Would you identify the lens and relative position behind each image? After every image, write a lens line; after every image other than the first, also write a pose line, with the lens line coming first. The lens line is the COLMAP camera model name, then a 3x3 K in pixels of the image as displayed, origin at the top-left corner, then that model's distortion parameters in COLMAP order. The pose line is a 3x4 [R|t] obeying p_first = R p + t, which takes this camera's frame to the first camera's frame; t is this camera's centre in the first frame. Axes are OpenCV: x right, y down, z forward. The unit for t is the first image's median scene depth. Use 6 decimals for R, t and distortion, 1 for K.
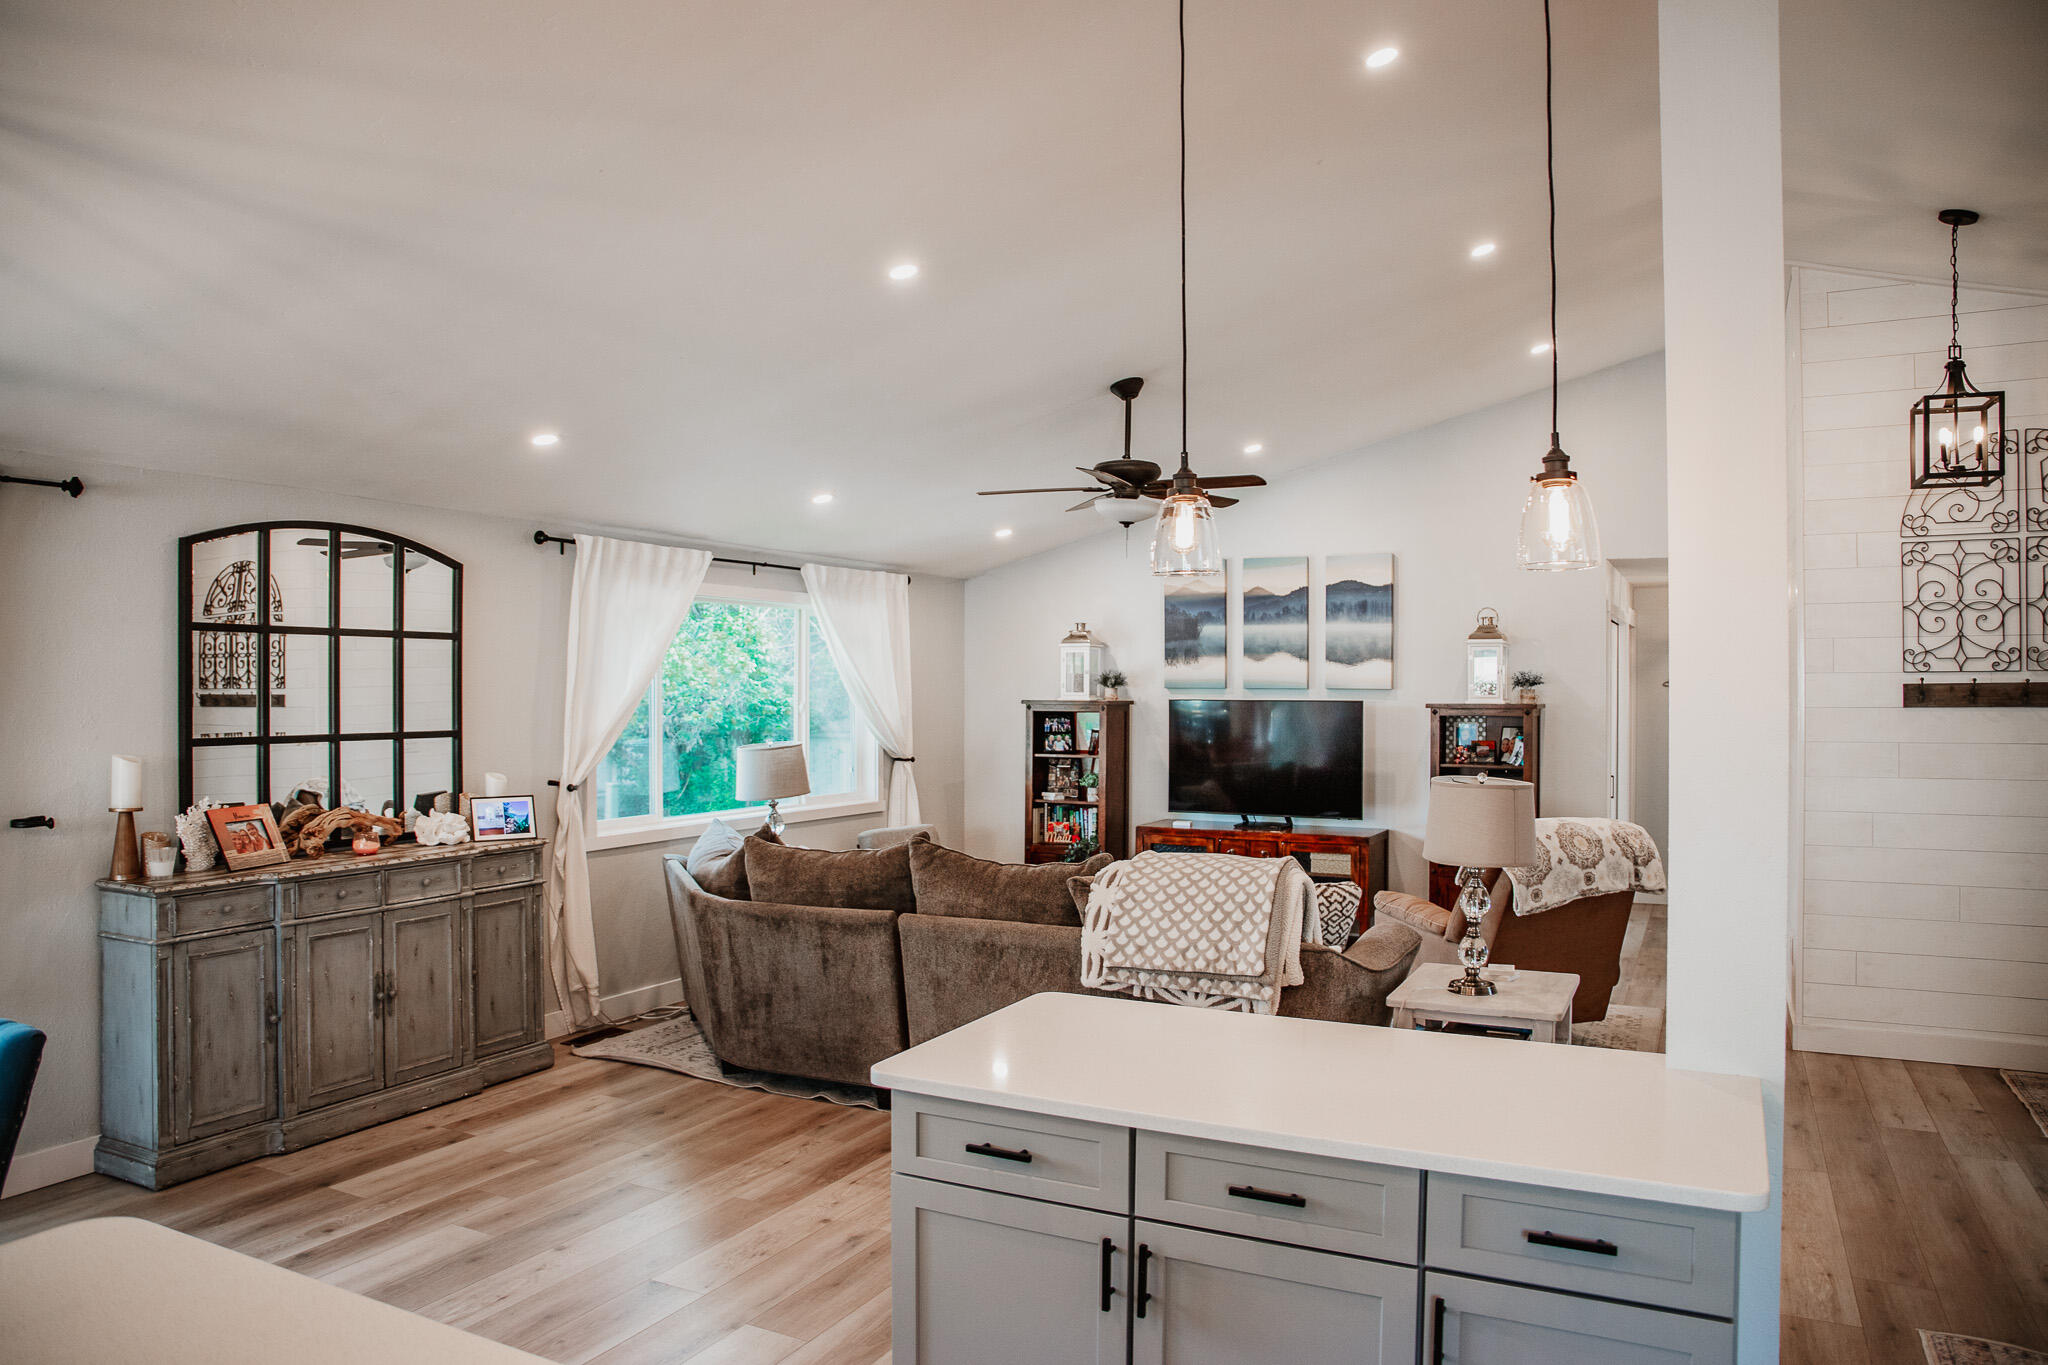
lens RADIAL K [[1390.8, 0, 1024.0], [0, 1390.8, 682.5], [0, 0, 1]] dist [-0.140532, 0.104796]
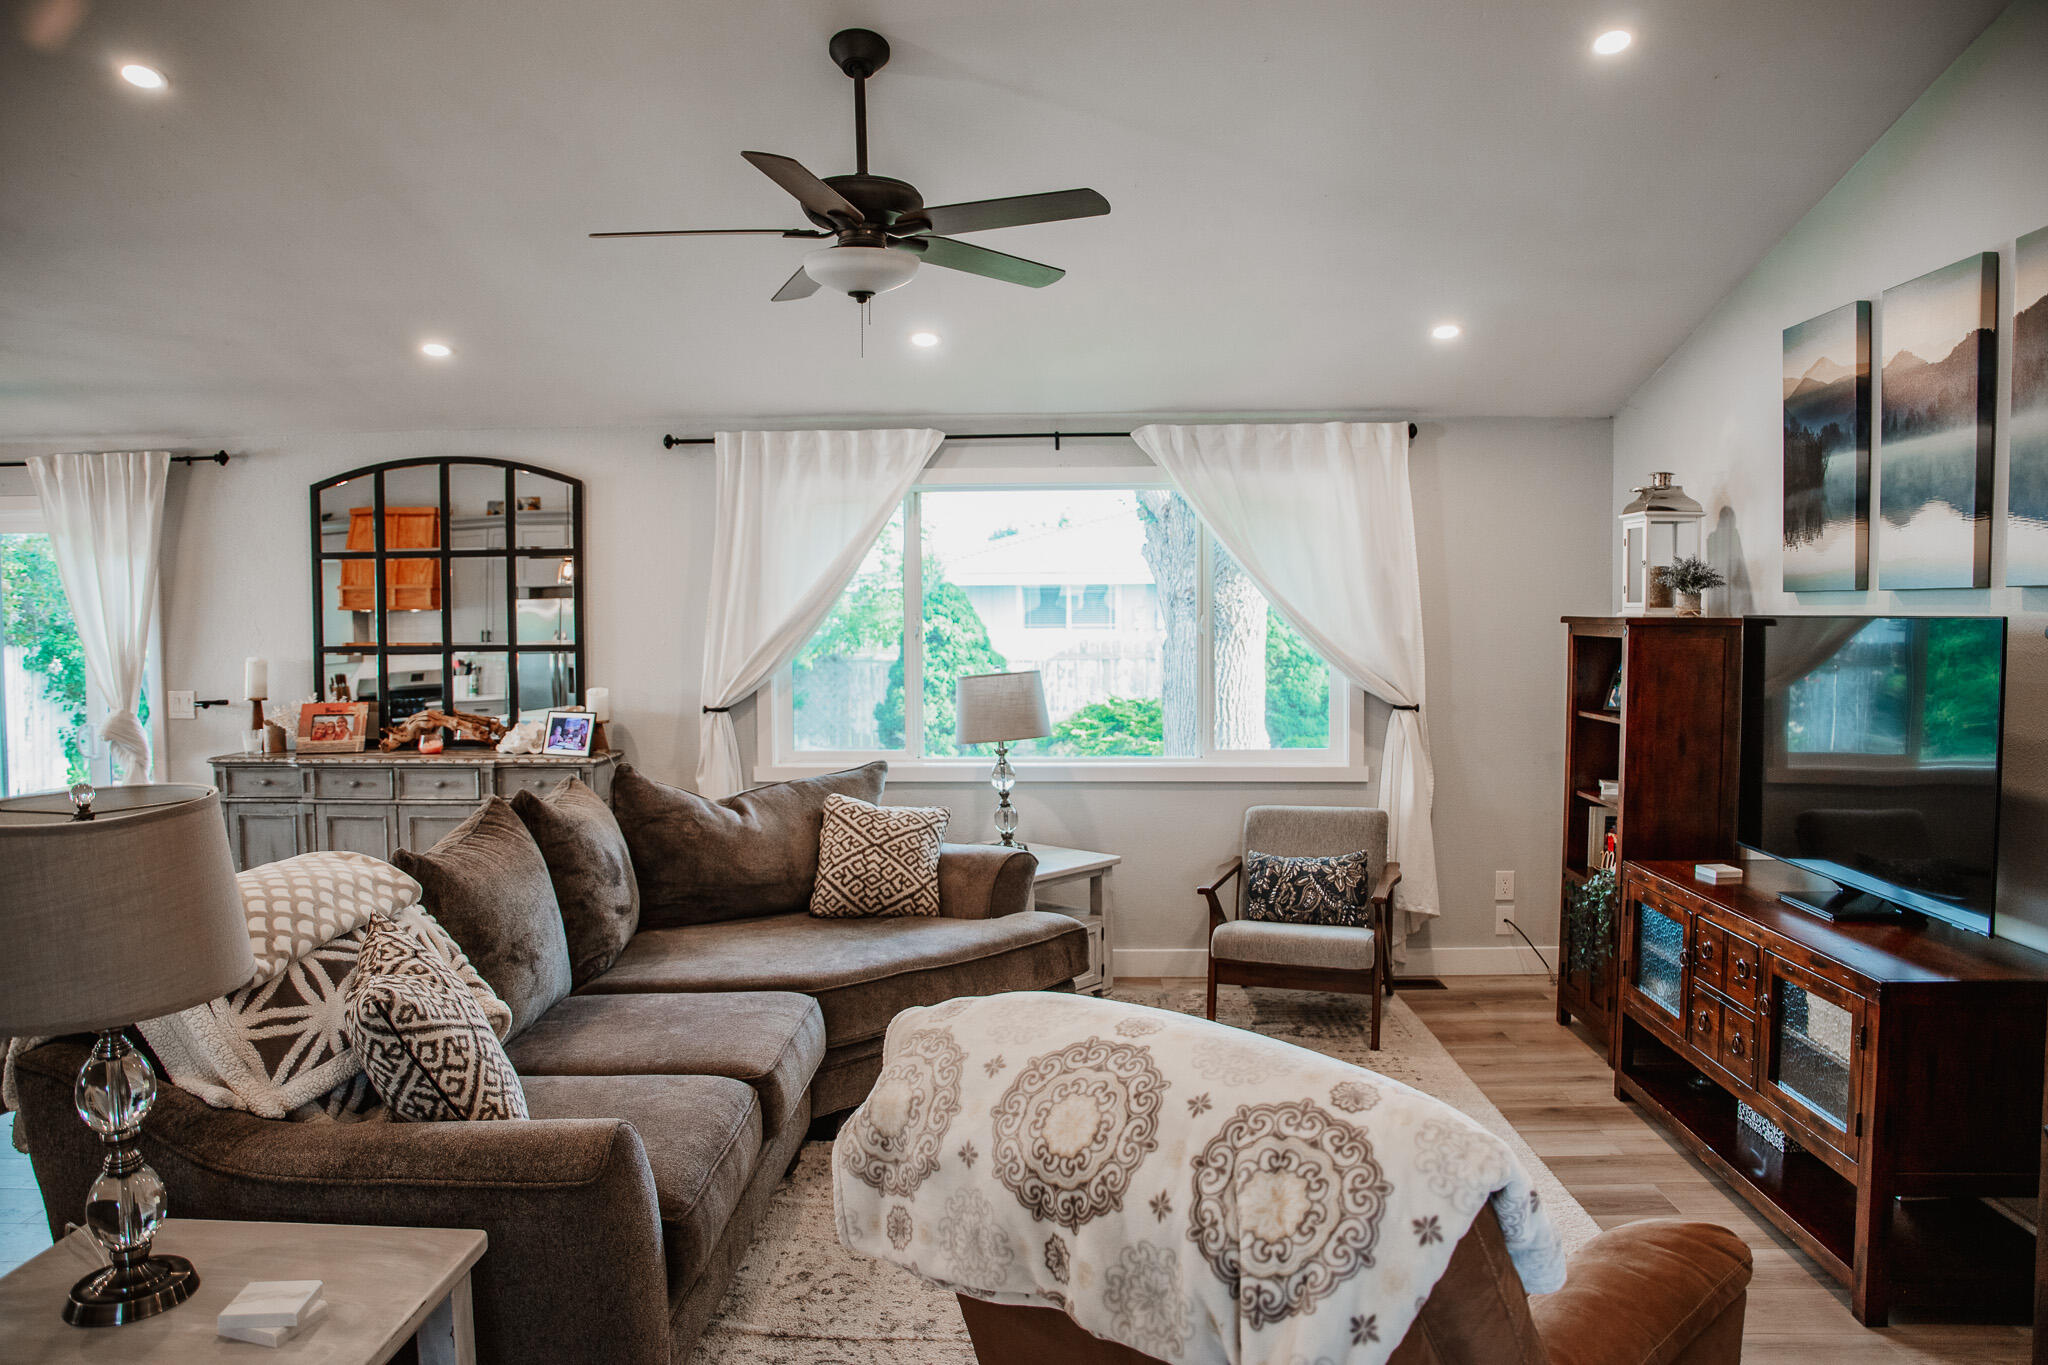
lens RADIAL K [[1386.8, 0, 1022.3], [0, 1386.8, 691.0], [0, 0, 1]] dist [-0.135976, 0.094057]
pose [[0.415949, 0.046863, -0.908180, 0.657866], [0.008000, 0.998444, 0.055185, 0.016255], [0.909353, -0.030220, 0.414927, 0.889525]]
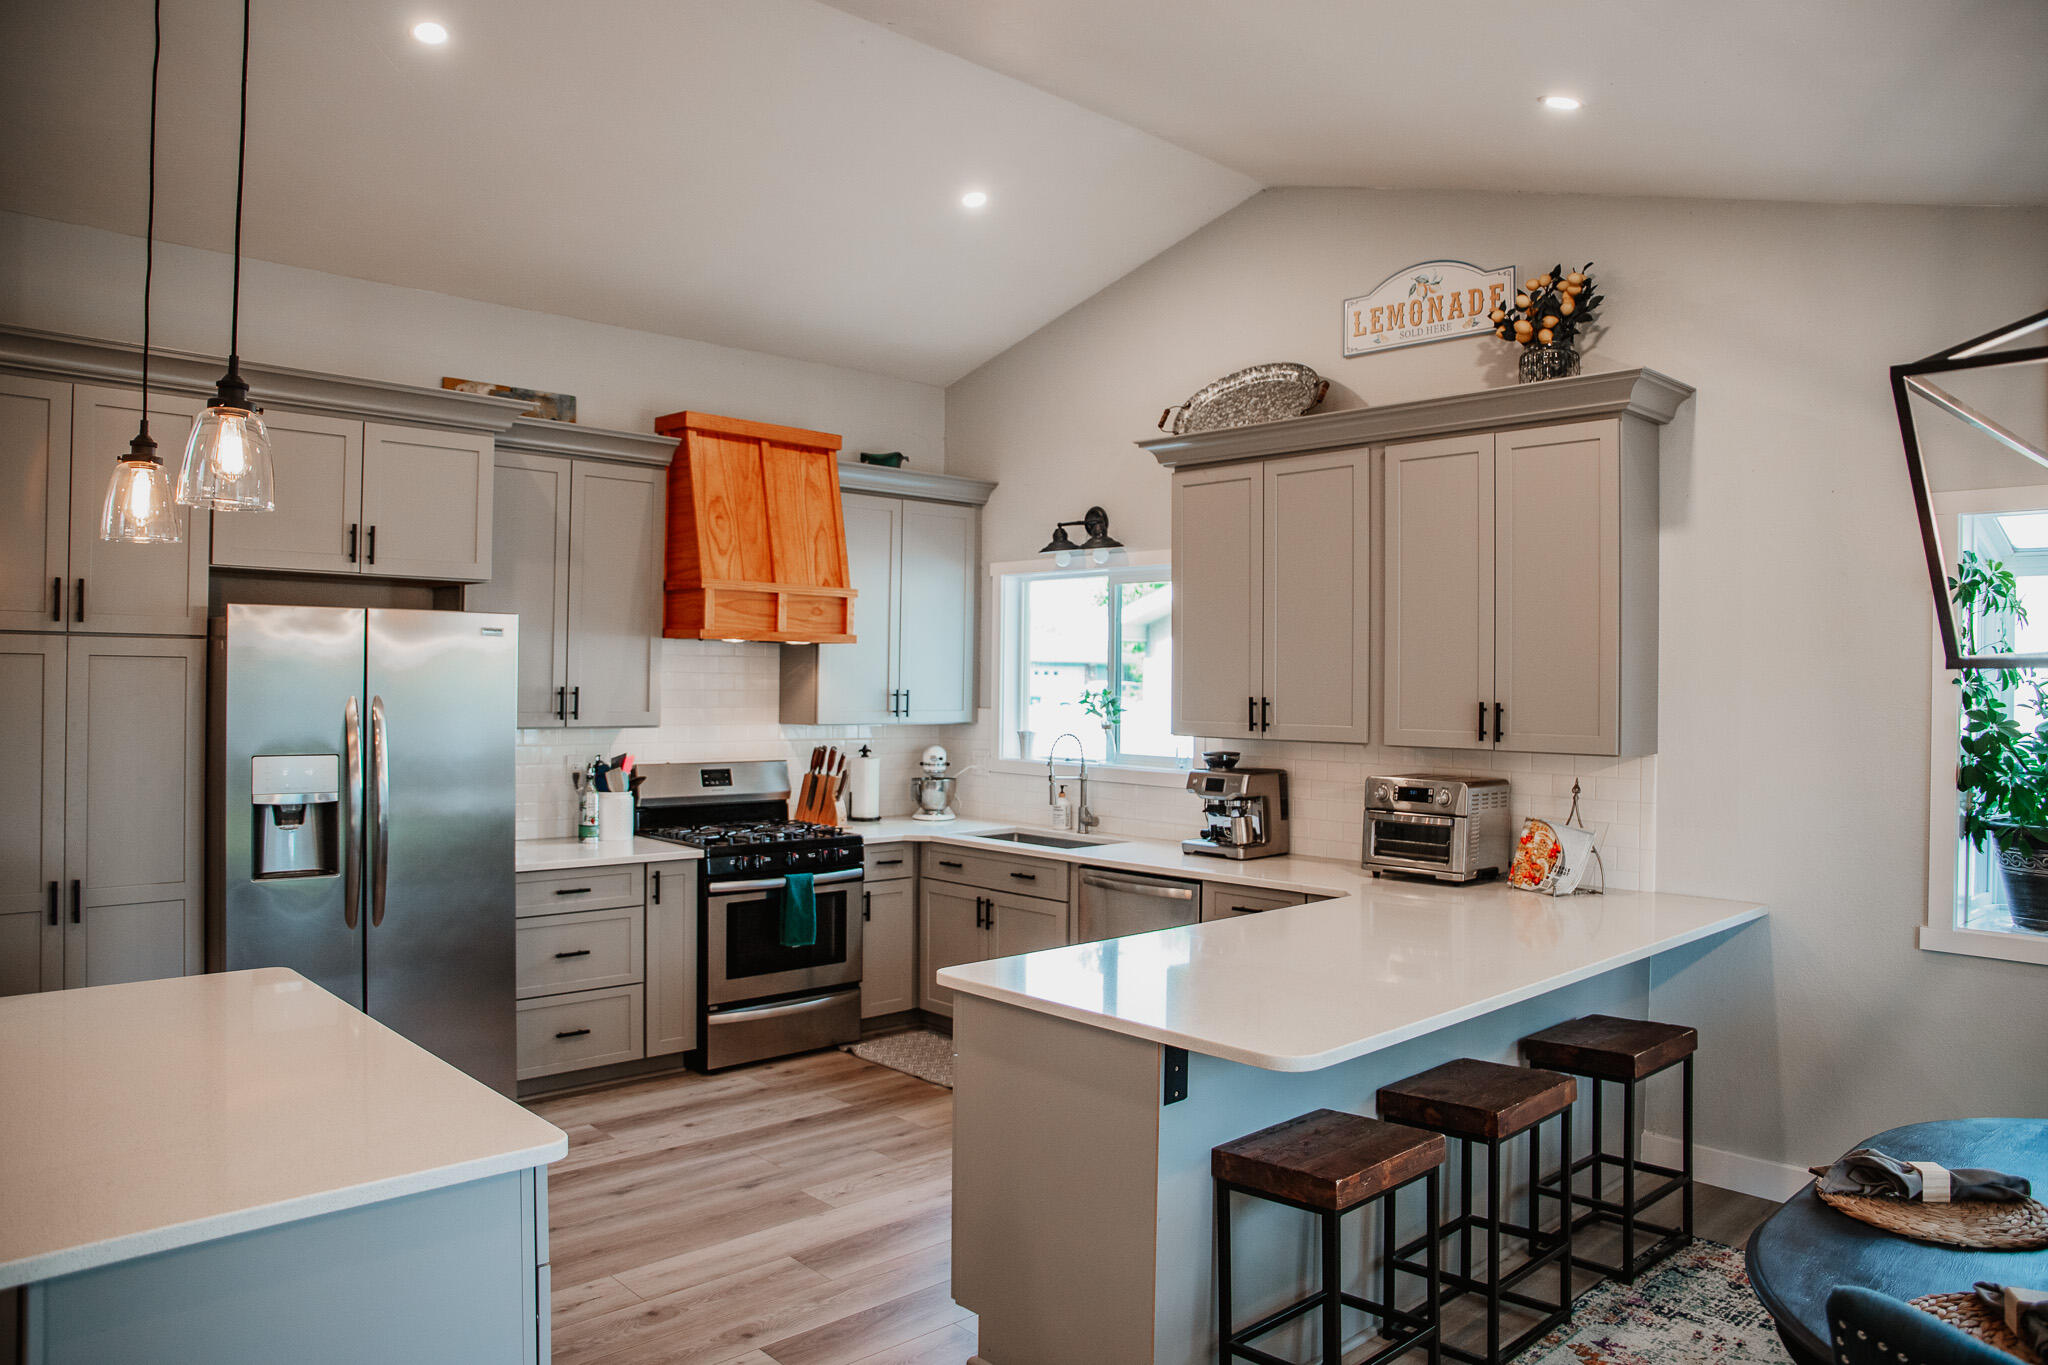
lens RADIAL K [[1390.8, 0, 1024.0], [0, 1390.8, 682.5], [0, 0, 1]] dist [-0.140532, 0.104796]
pose [[-0.941701, -0.015668, 0.336087, -0.279618], [-0.017549, 0.999843, -0.002559, 0.009592], [-0.335994, -0.008308, -0.941827, 0.752246]]
